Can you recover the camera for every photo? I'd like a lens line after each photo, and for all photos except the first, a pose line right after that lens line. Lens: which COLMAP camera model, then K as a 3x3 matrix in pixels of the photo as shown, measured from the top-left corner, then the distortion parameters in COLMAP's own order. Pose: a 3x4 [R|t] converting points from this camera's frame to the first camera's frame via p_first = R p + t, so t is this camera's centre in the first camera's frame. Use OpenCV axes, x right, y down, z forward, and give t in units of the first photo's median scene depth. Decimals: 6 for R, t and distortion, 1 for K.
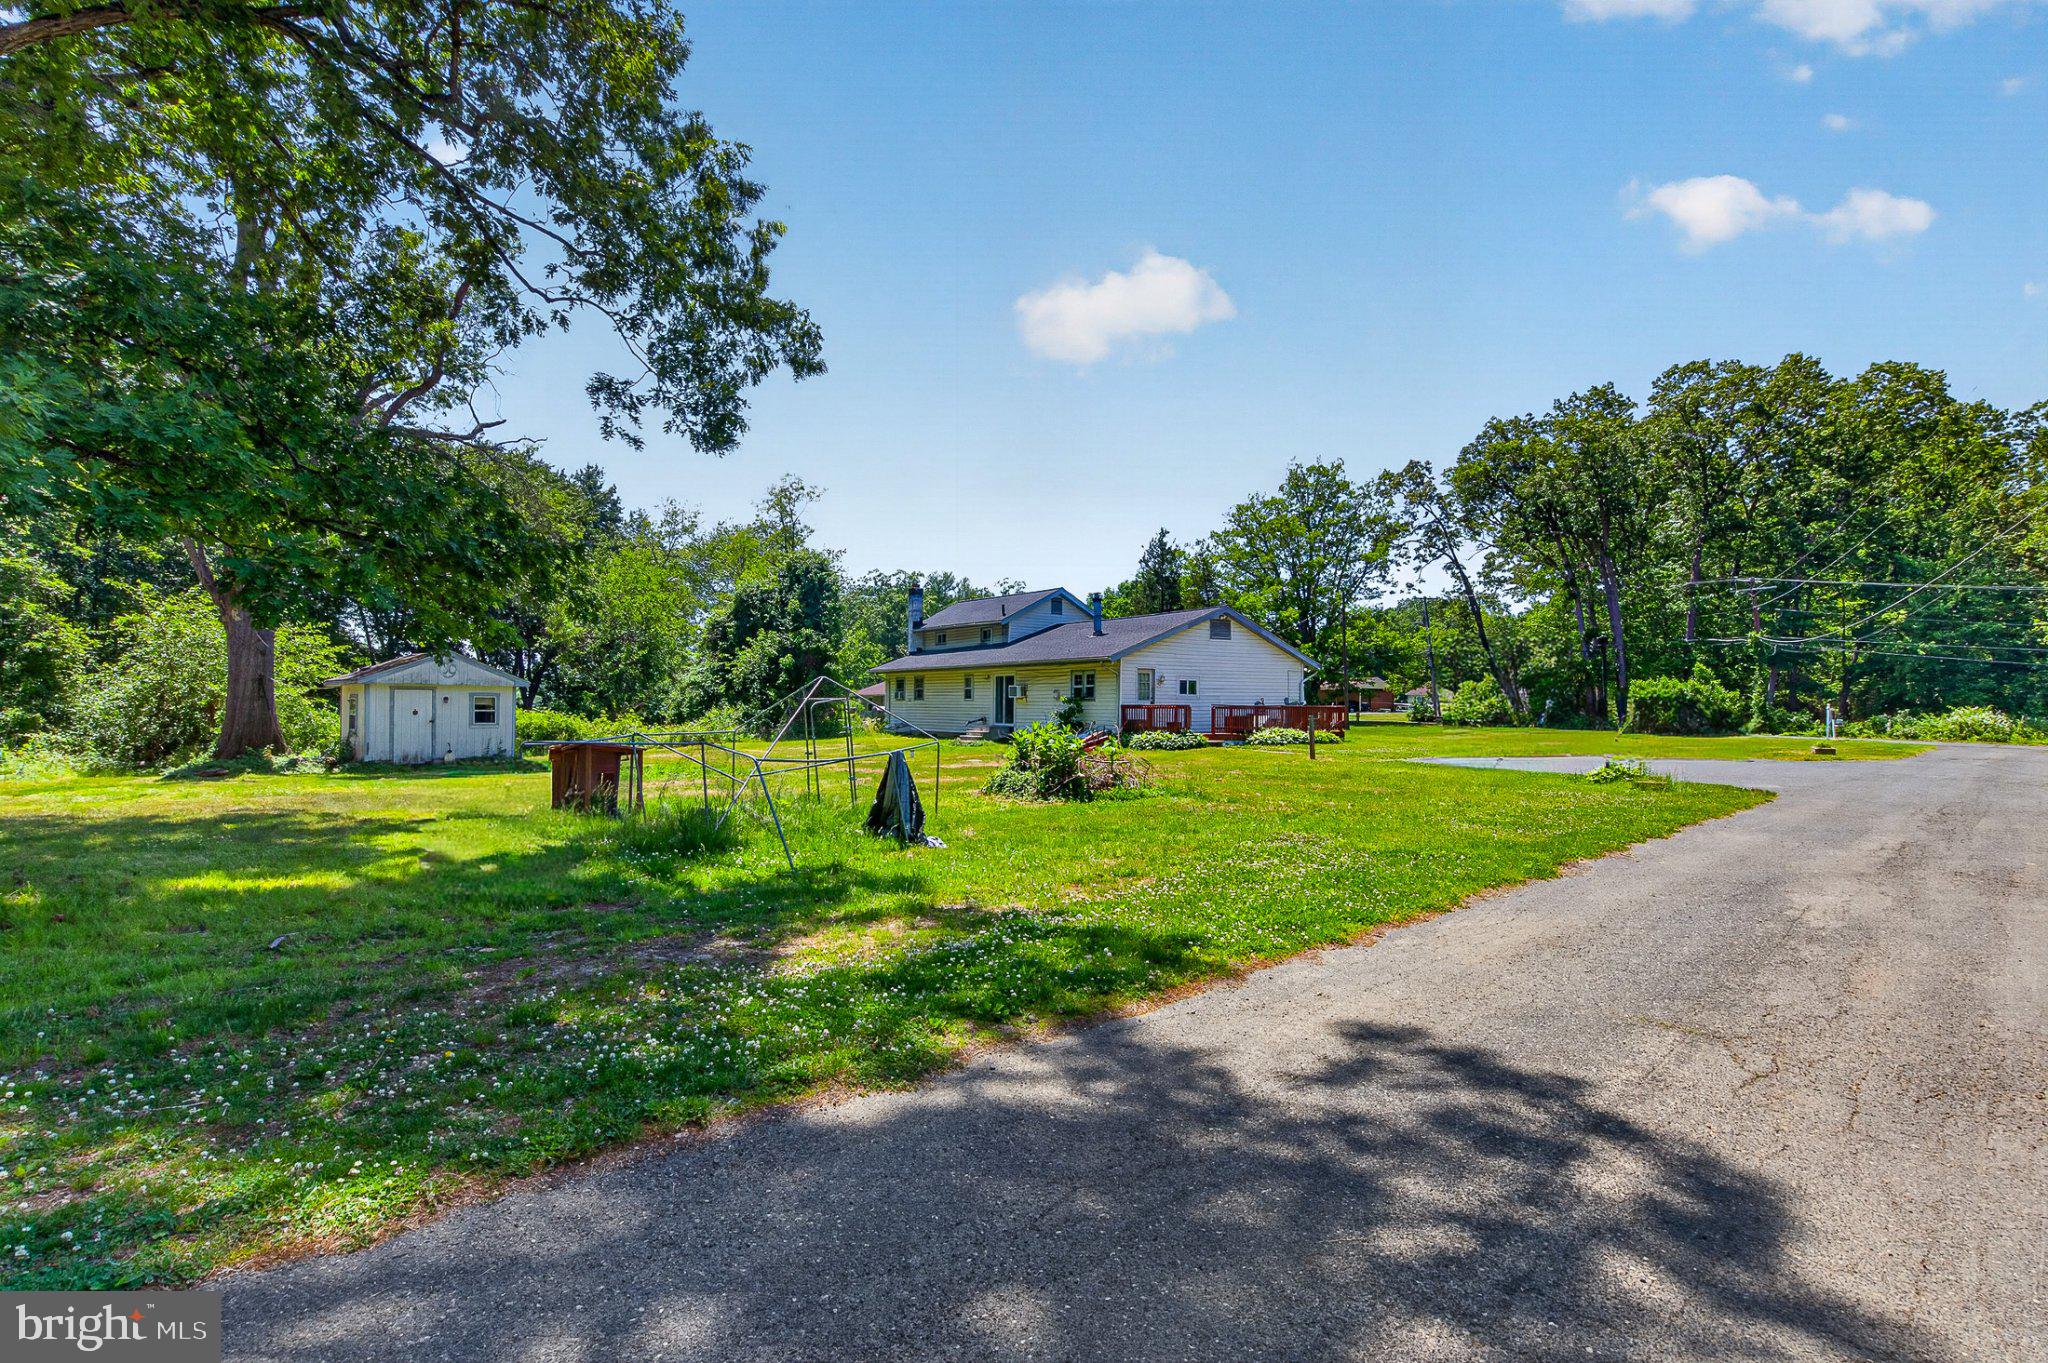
lens RADIAL K [[986.4, 0, 1029.0], [0, 986.4, 670.3], [0, 0, 1]] dist [0.004750, -0.002423]
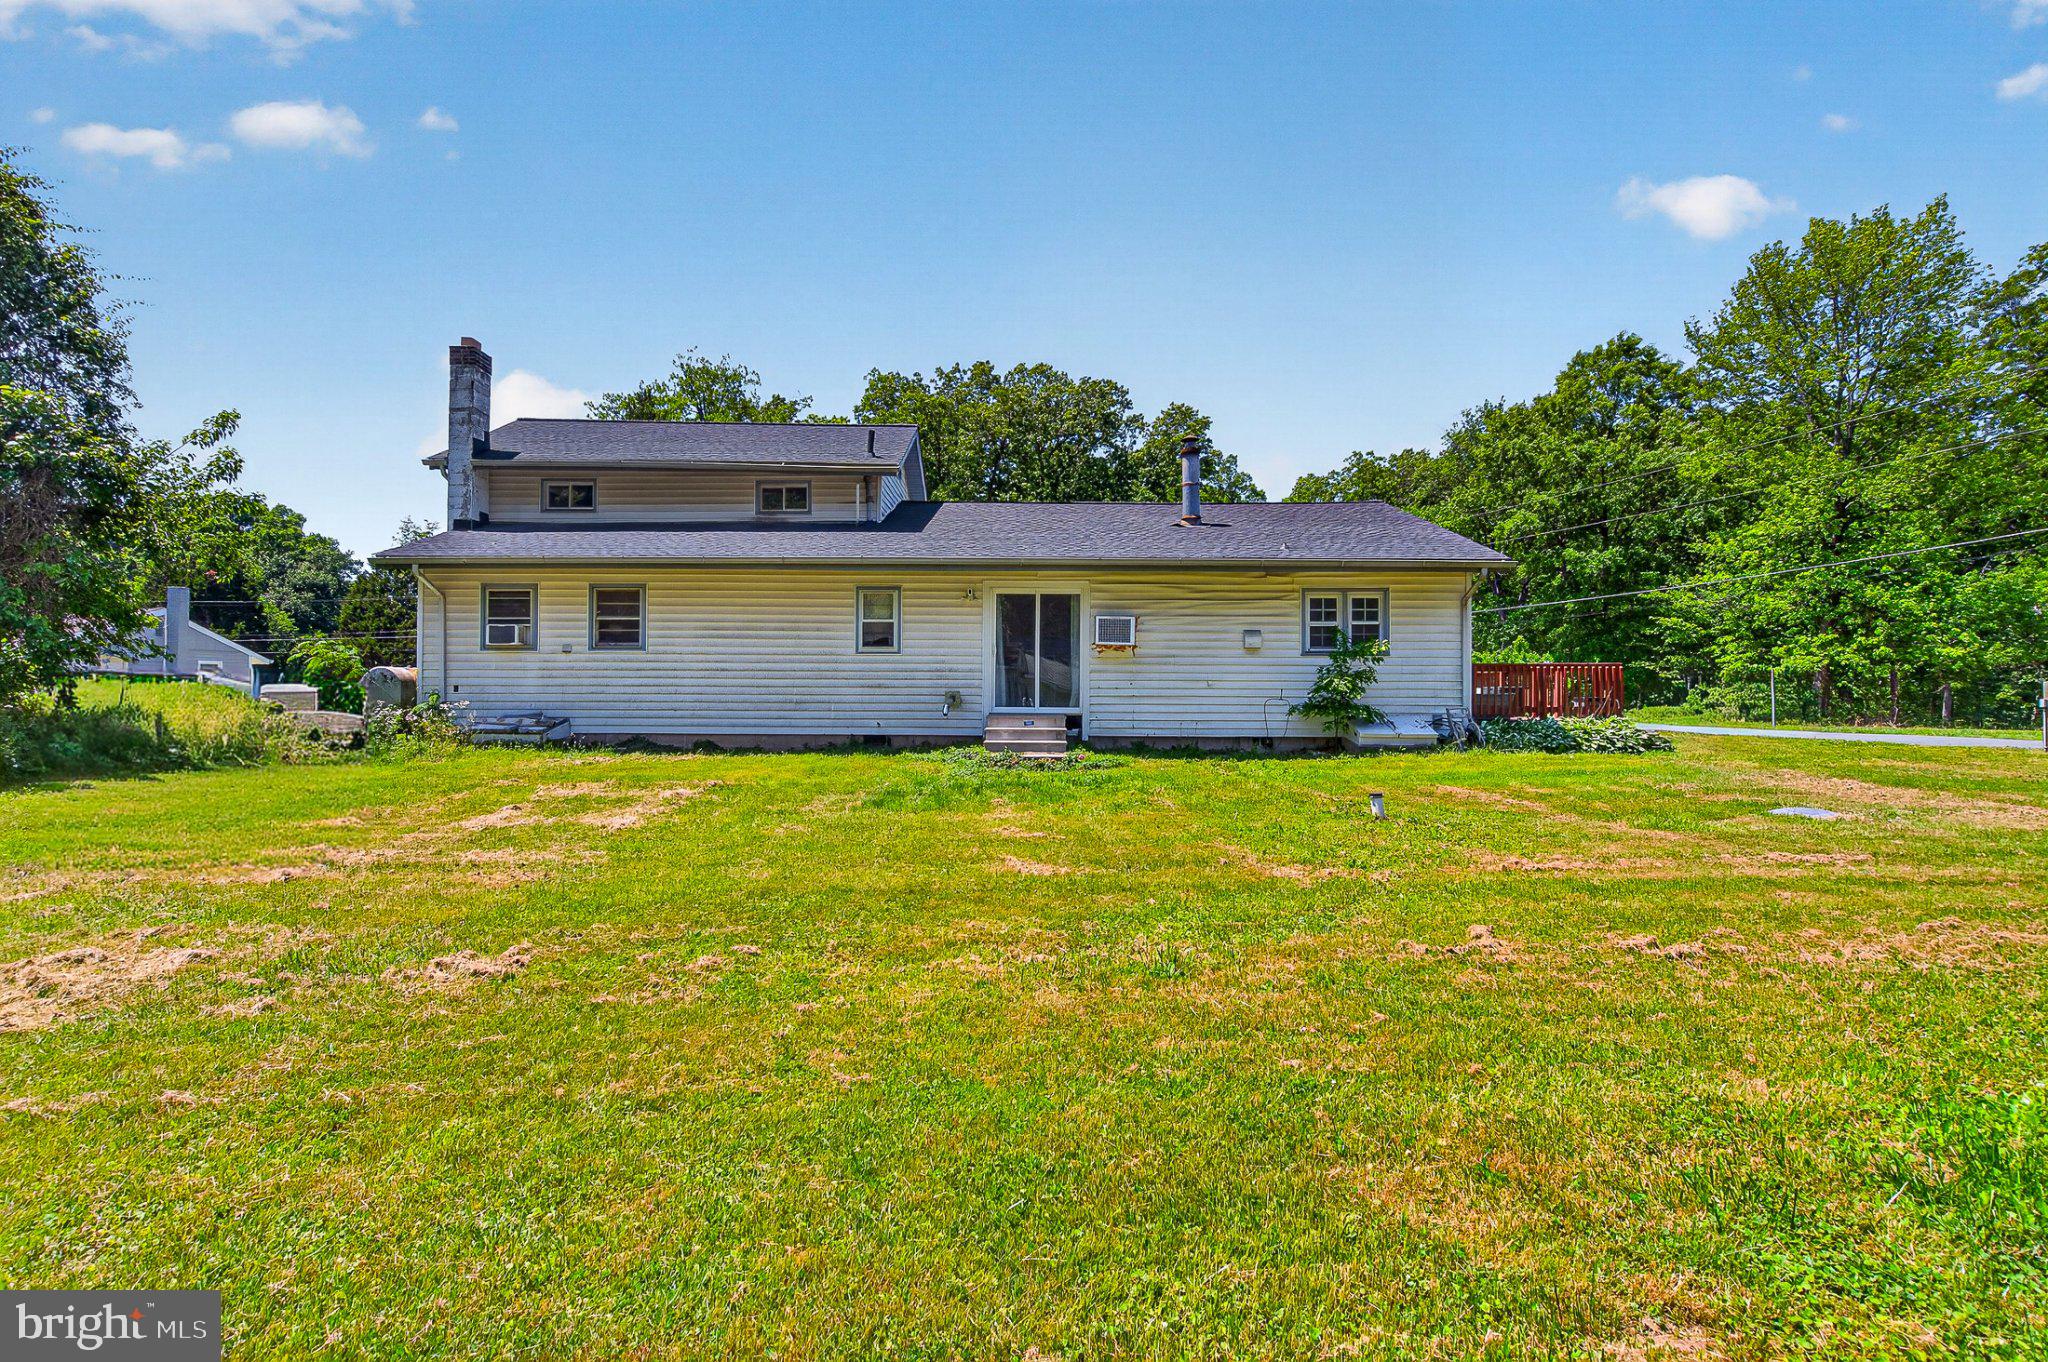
lens RADIAL K [[986.4, 0, 1027.3], [0, 986.4, 682.3], [0, 0, 1]] dist [0.004750, -0.002423]
pose [[0.585536, 0.010827, 0.810574, -0.317320], [-0.030037, 0.999514, 0.008347, 0.034782], [-0.810090, -0.029234, 0.585577, 0.663264]]
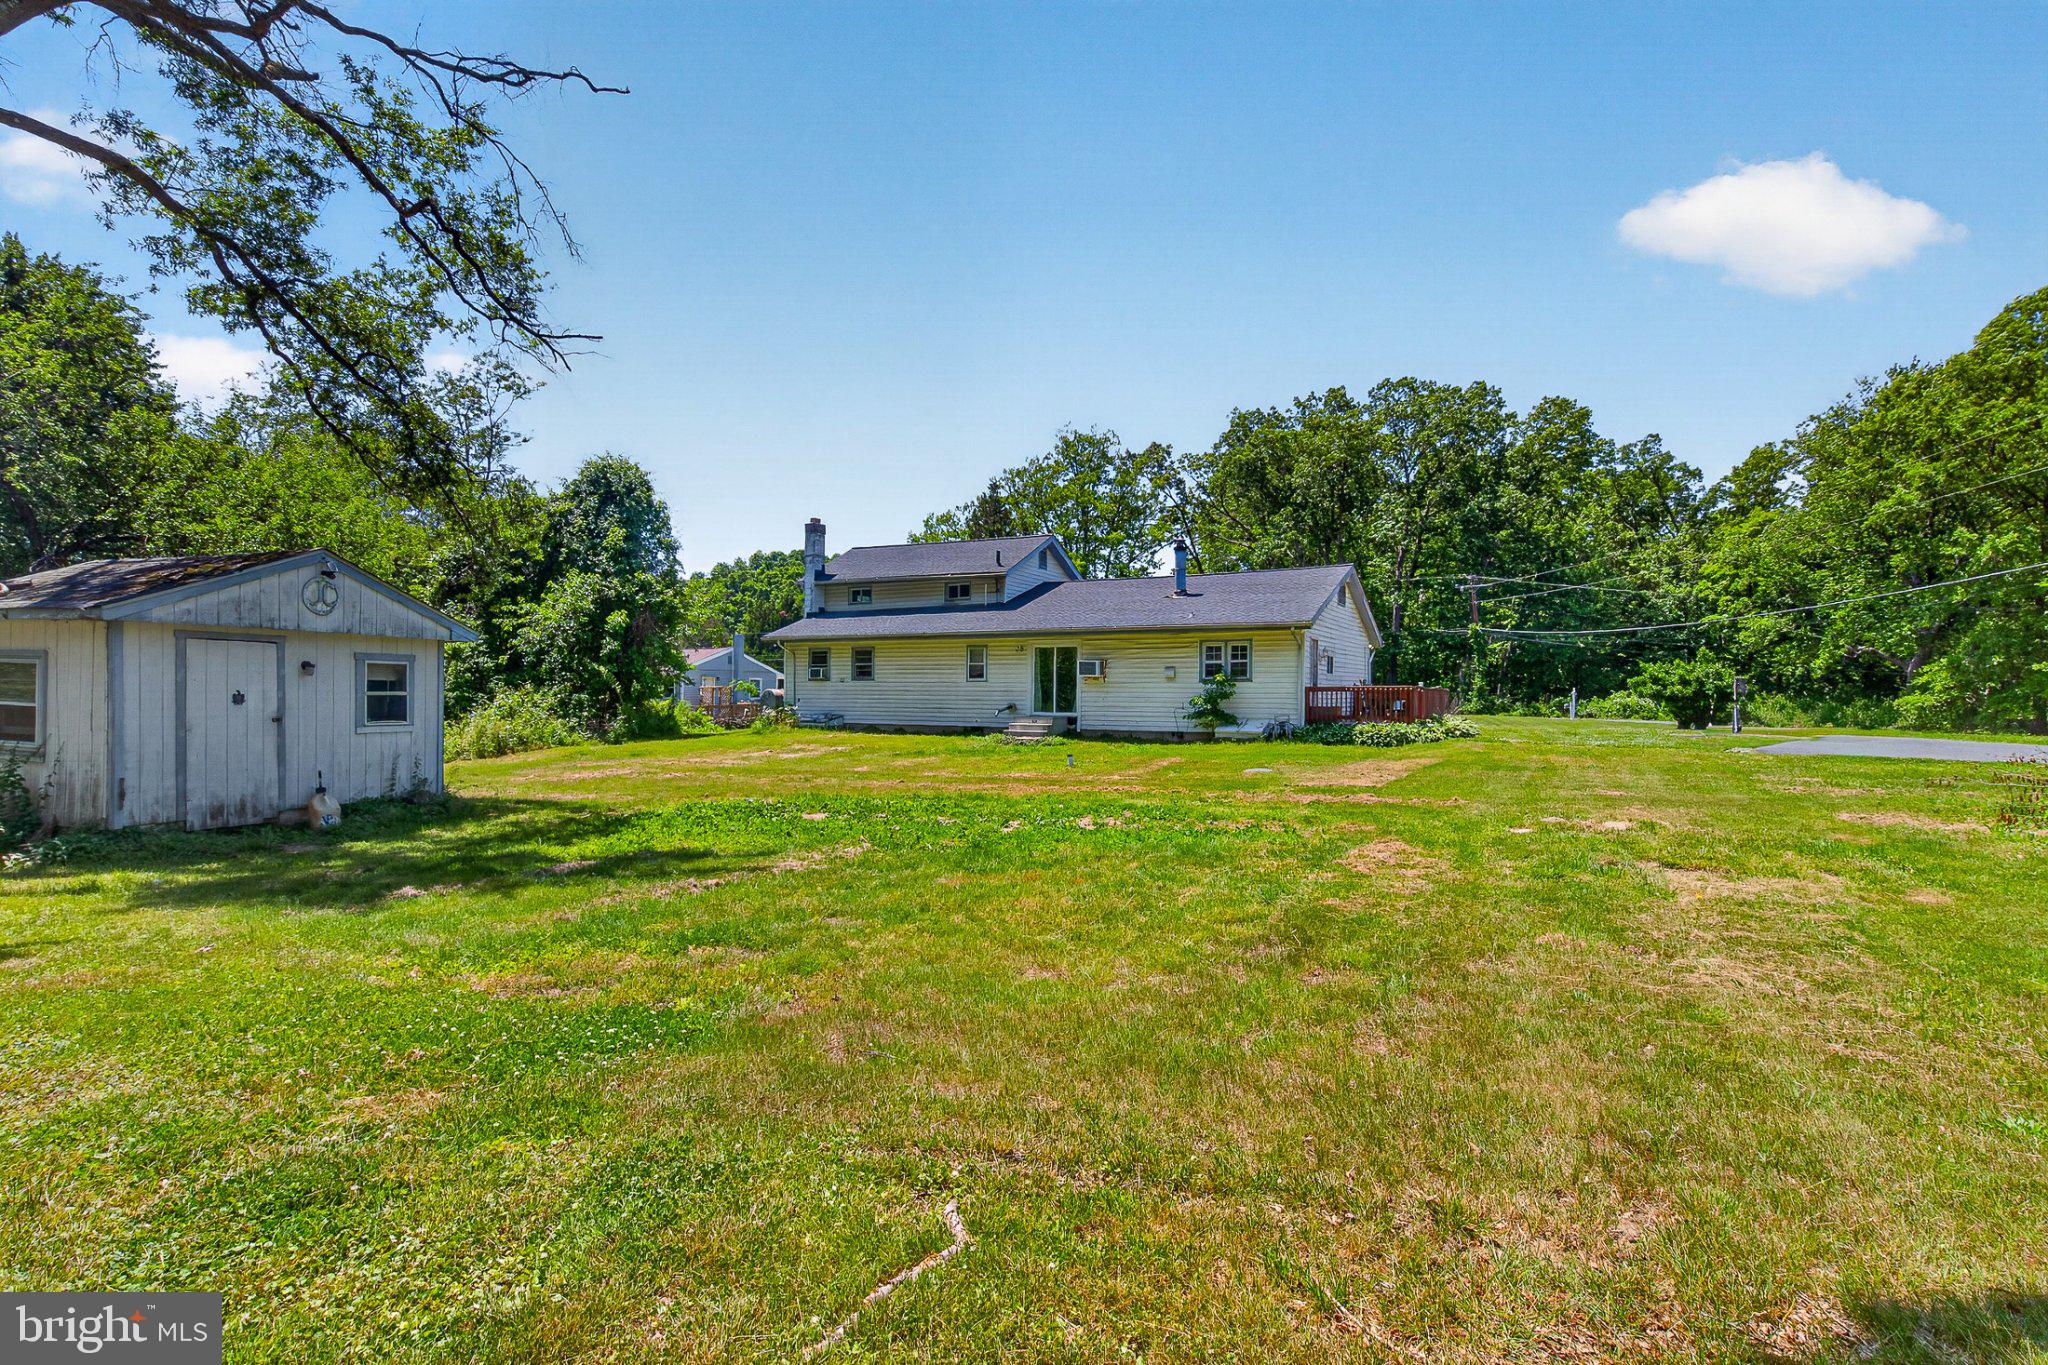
lens RADIAL K [[986.4, 0, 1023.4], [0, 986.4, 698.6], [0, 0, 1]] dist [0.004750, -0.002423]
pose [[0.898297, -0.002548, 0.439382, -0.319081], [-0.016489, 0.999083, 0.039504, 0.013468], [-0.439079, -0.042732, 0.897431, 0.311434]]
